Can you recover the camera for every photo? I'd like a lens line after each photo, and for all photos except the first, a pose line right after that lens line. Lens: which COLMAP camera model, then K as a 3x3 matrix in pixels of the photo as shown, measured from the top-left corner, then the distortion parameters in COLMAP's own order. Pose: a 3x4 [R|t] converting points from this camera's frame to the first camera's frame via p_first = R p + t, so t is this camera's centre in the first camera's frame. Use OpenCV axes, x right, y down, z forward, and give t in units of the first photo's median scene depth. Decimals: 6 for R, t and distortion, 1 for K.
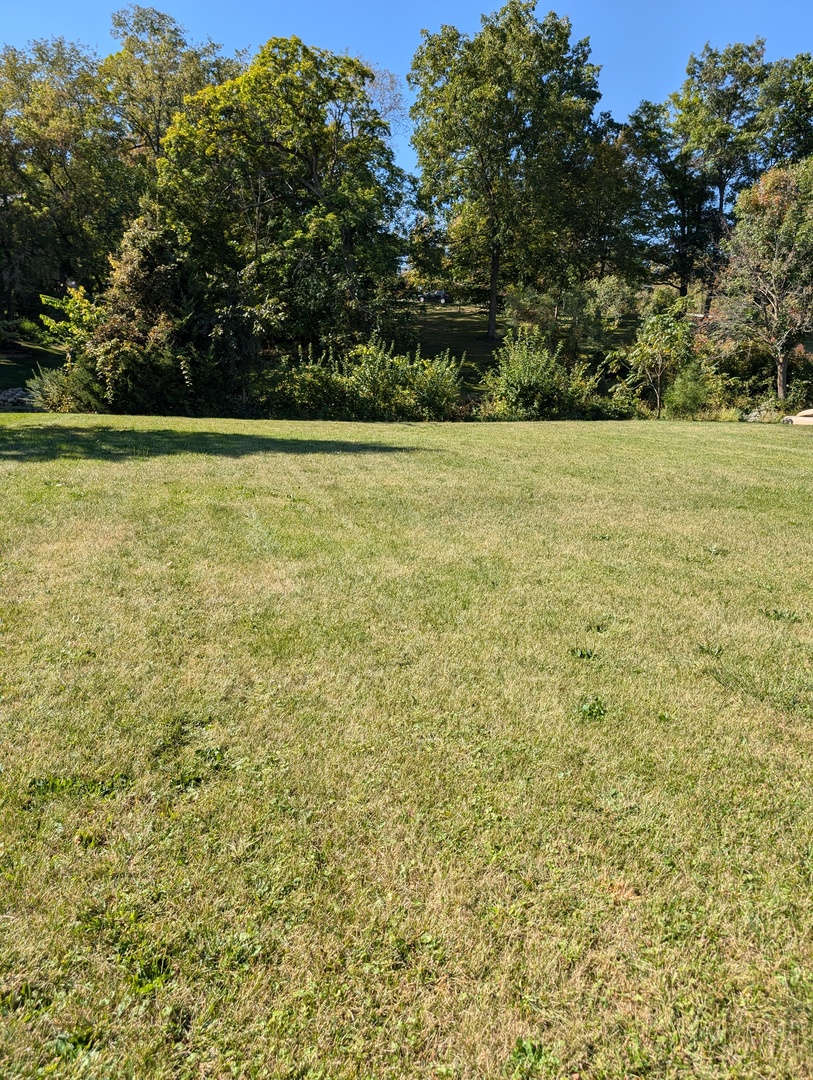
lens RADIAL K [[757.1, 0, 407.3], [0, 757.1, 537.2], [0, 0, 1]] dist [0.013677, -0.019616]
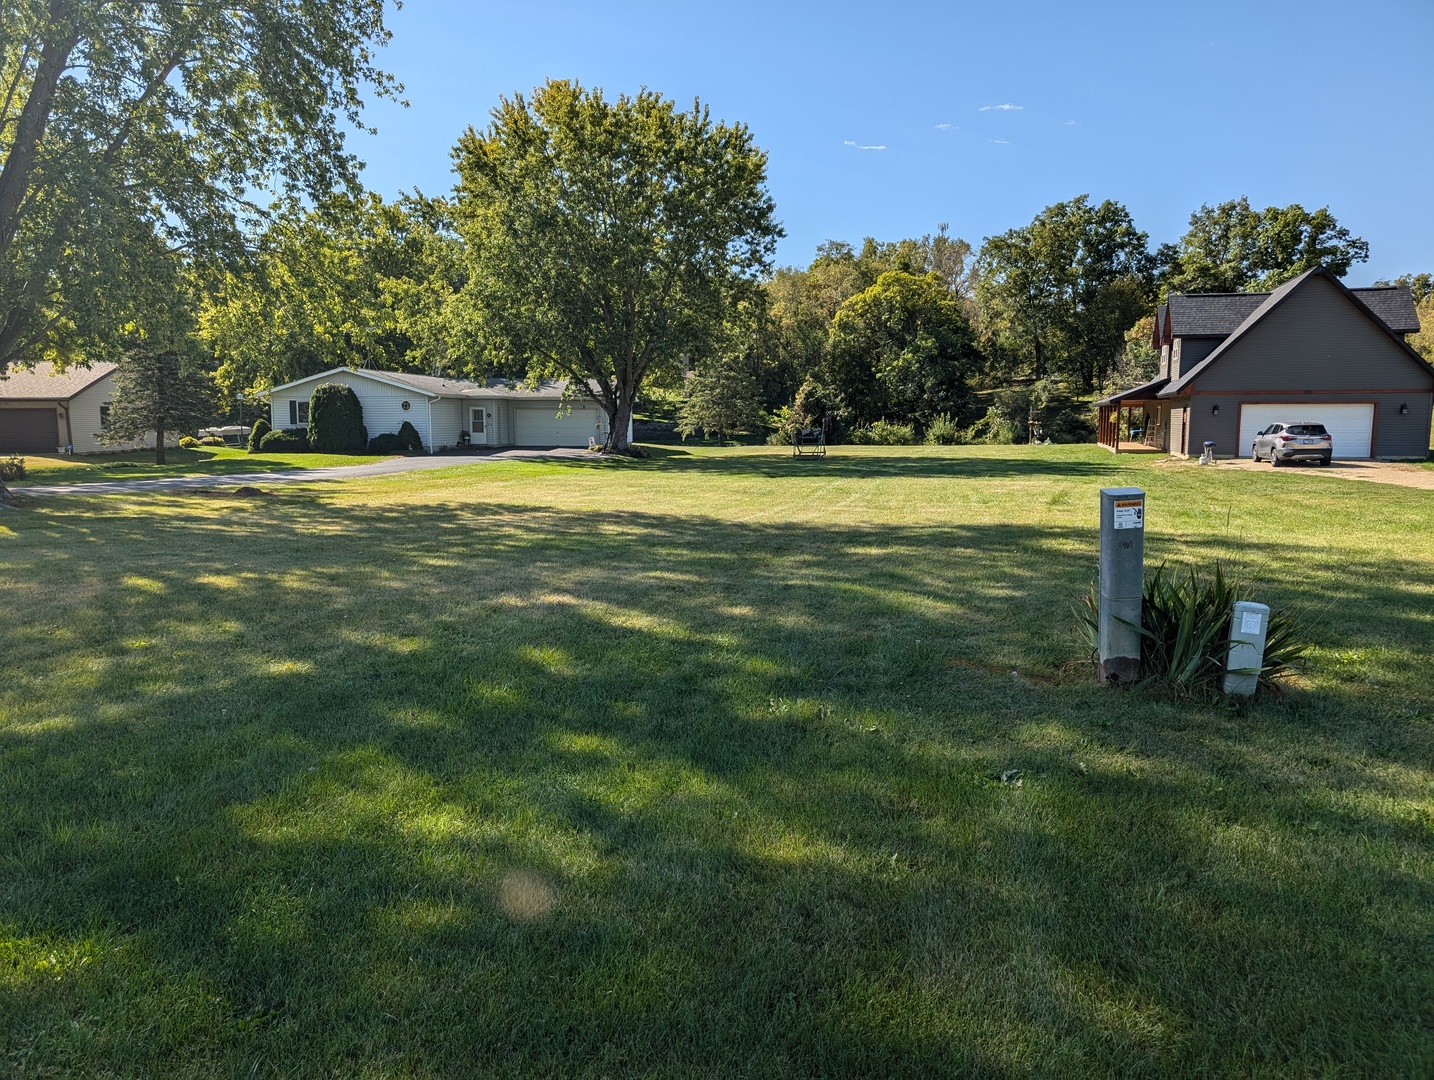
lens RADIAL K [[1005.3, 0, 711.8], [0, 1005.3, 540.2], [0, 0, 1]] dist [0.013677, -0.019616]
pose [[0.886185, 0.027628, -0.462506, 1.131199], [-0.081644, 0.991912, -0.097181, 0.589662], [0.456081, 0.123881, 0.881274, -2.499995]]
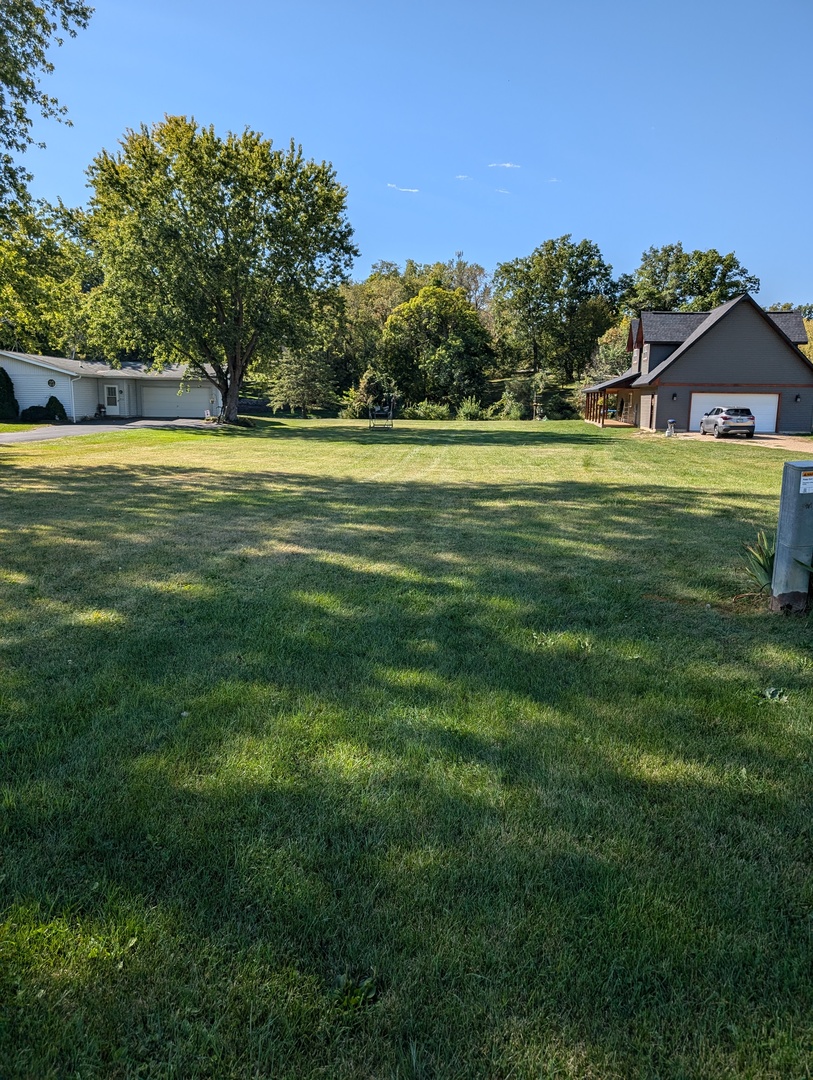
lens RADIAL K [[757.1, 0, 408.1], [0, 757.1, 537.7], [0, 0, 1]] dist [0.013677, -0.019616]
pose [[0.949455, 0.042971, -0.310949, 1.059177], [-0.060529, 0.997058, -0.047033, 0.587371], [0.308013, 0.063477, 0.949262, -2.501629]]
